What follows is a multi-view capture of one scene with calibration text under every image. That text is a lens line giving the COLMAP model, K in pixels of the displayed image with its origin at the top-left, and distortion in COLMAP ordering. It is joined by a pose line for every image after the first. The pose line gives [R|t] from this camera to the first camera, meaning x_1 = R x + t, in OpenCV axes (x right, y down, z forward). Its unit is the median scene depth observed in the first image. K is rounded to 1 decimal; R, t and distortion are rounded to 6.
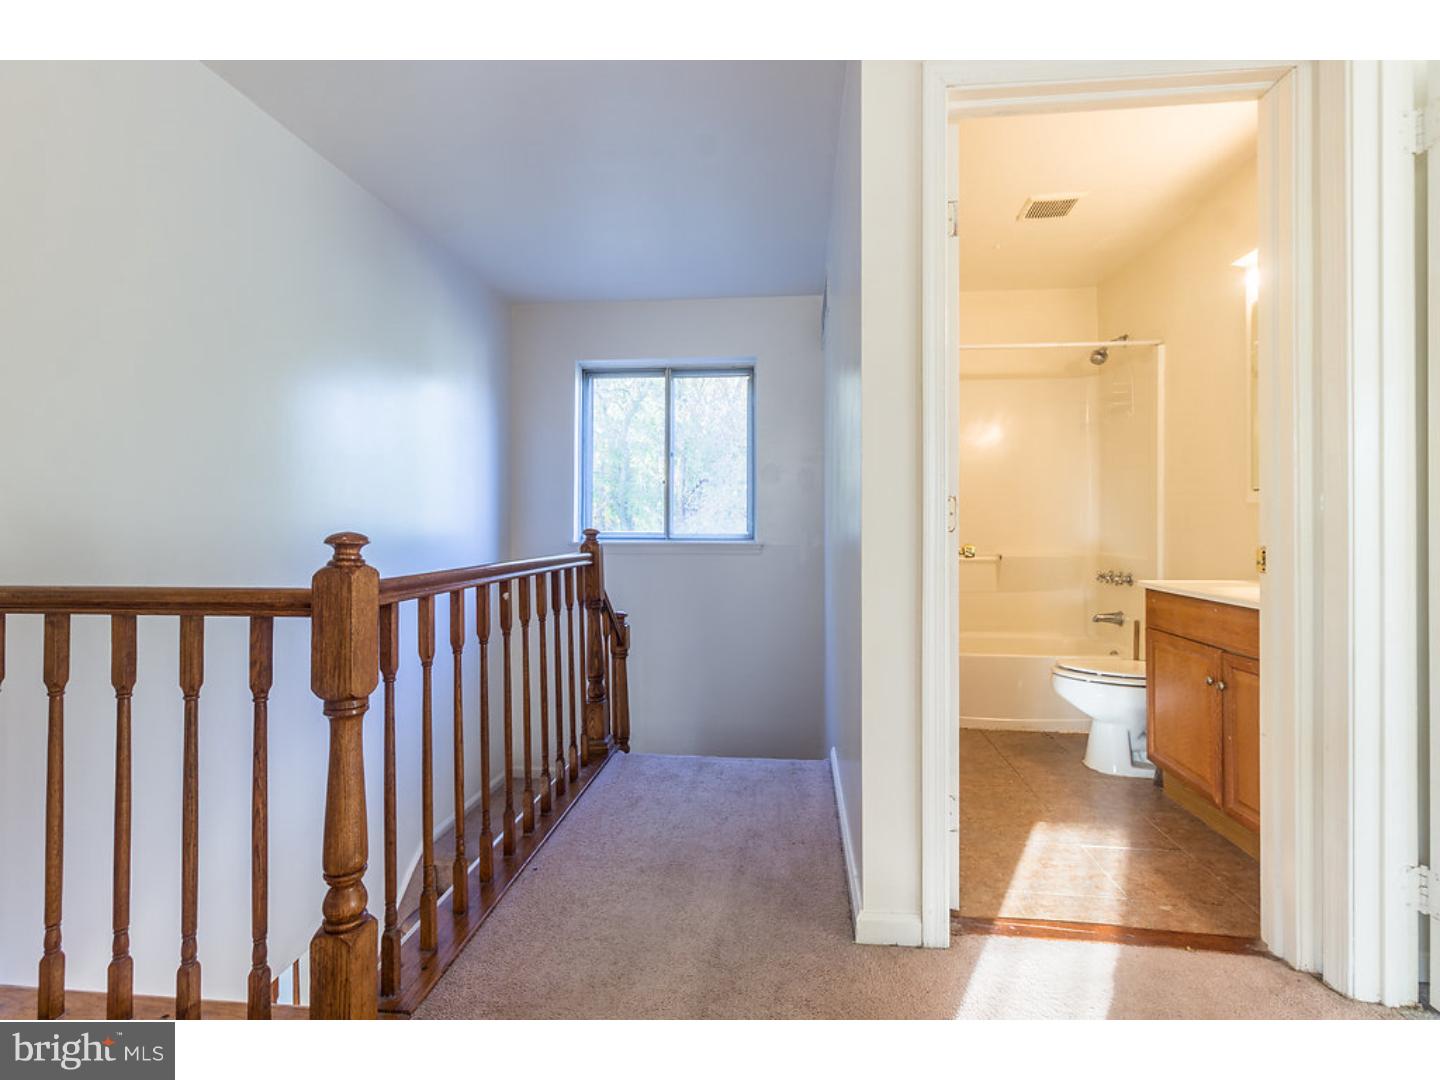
lens RADIAL K [[665.2, 0, 732.3], [0, 665.2, 531.3], [0, 0, 1]] dist [0.010155, -0.001164]
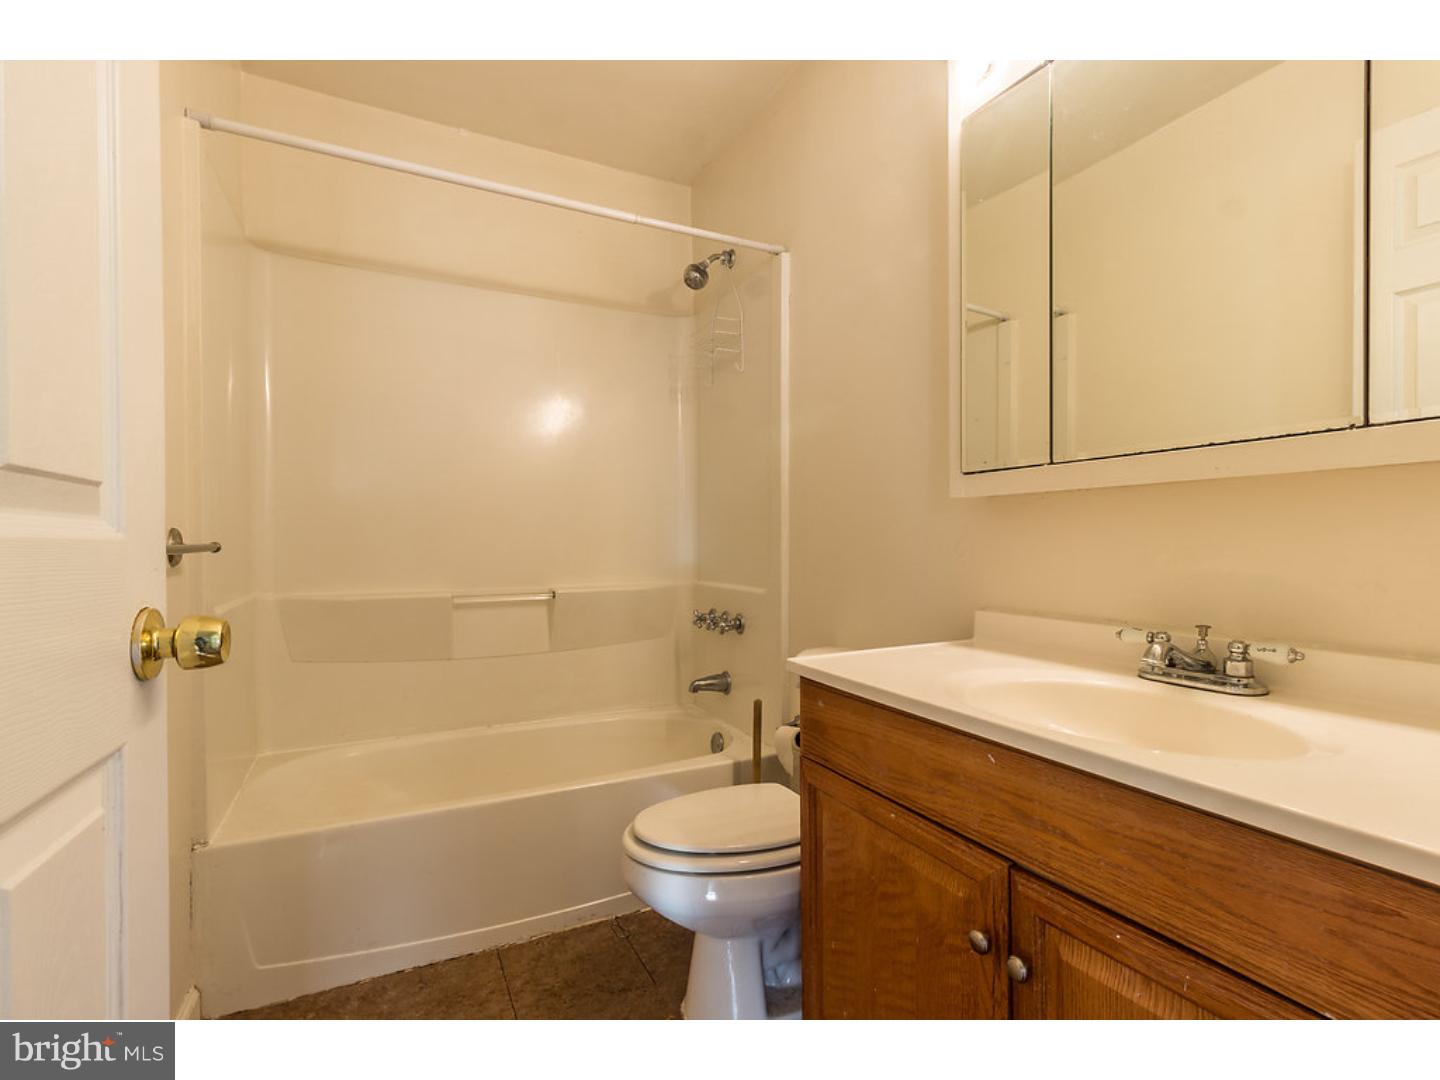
lens RADIAL K [[665.2, 0, 720.7], [0, 665.2, 543.5], [0, 0, 1]] dist [0.010155, -0.001164]
pose [[0.843931, -0.002704, 0.536445, 0.229568], [0.004990, 0.999984, -0.002810, -0.004664], [-0.536428, 0.005049, 0.843931, 0.456774]]
